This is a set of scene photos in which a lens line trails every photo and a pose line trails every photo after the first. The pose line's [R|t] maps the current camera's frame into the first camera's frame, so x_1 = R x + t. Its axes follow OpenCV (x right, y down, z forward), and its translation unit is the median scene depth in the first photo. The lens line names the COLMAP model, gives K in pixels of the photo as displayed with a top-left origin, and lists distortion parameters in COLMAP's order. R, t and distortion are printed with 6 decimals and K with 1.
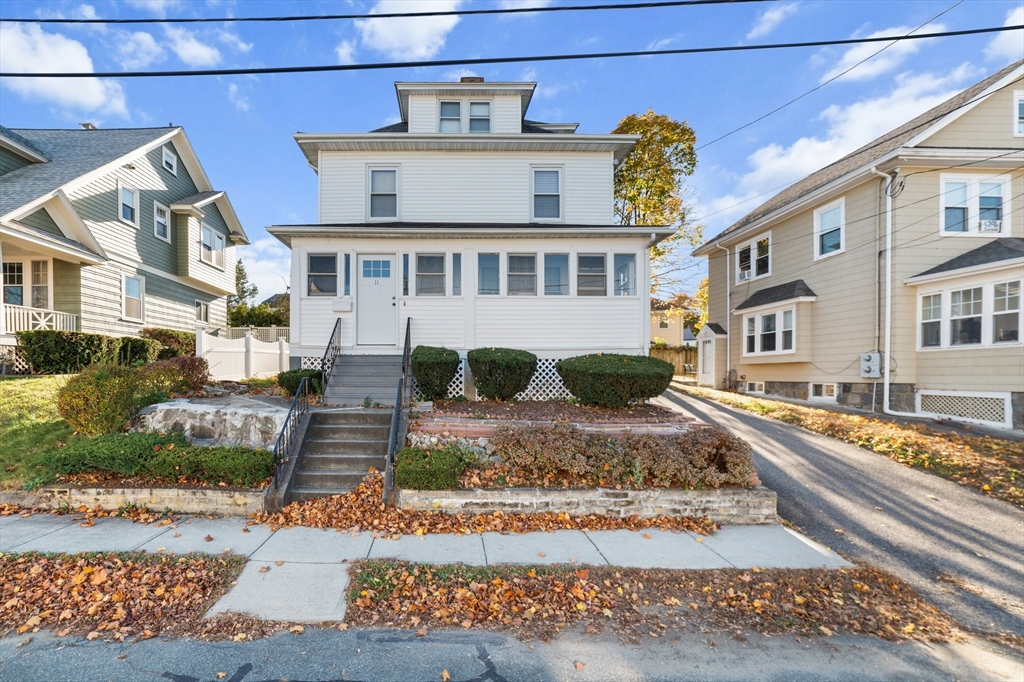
lens RADIAL K [[415.5, 0, 509.5], [0, 415.5, 334.7], [0, 0, 1]] dist [-0.010810, 0.000158]
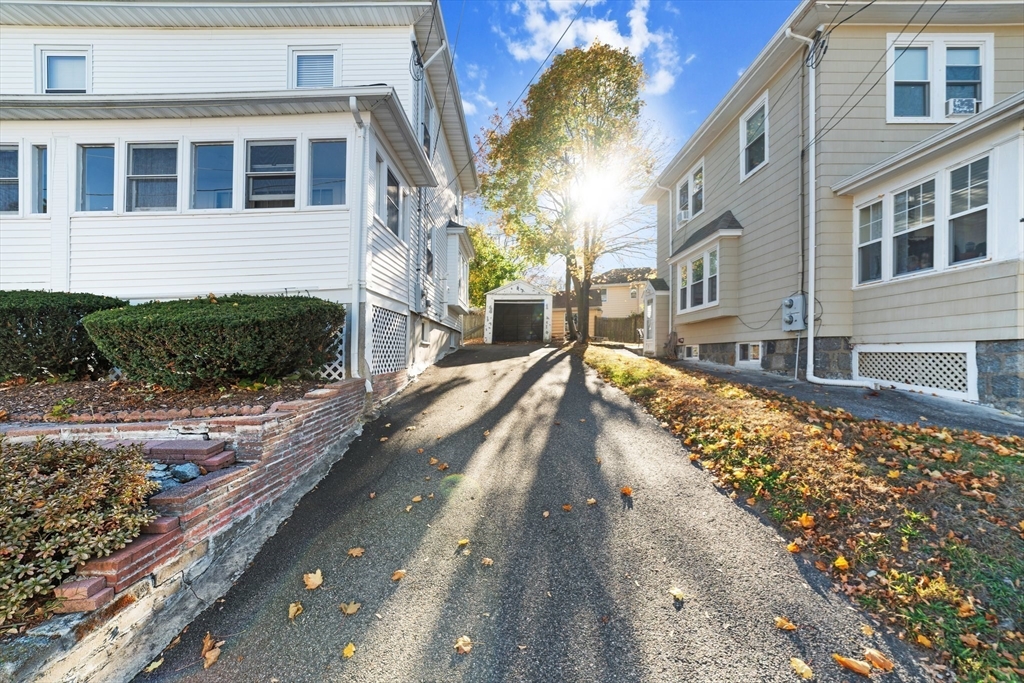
lens RADIAL K [[408.4, 0, 530.9], [0, 408.4, 314.1], [0, 0, 1]] dist [-0.008676, 0.000542]
pose [[0.999216, -0.034836, -0.018835, 0.469002], [0.034954, 0.999371, 0.005968, 0.058942], [0.018615, -0.006621, 0.999805, 0.315864]]
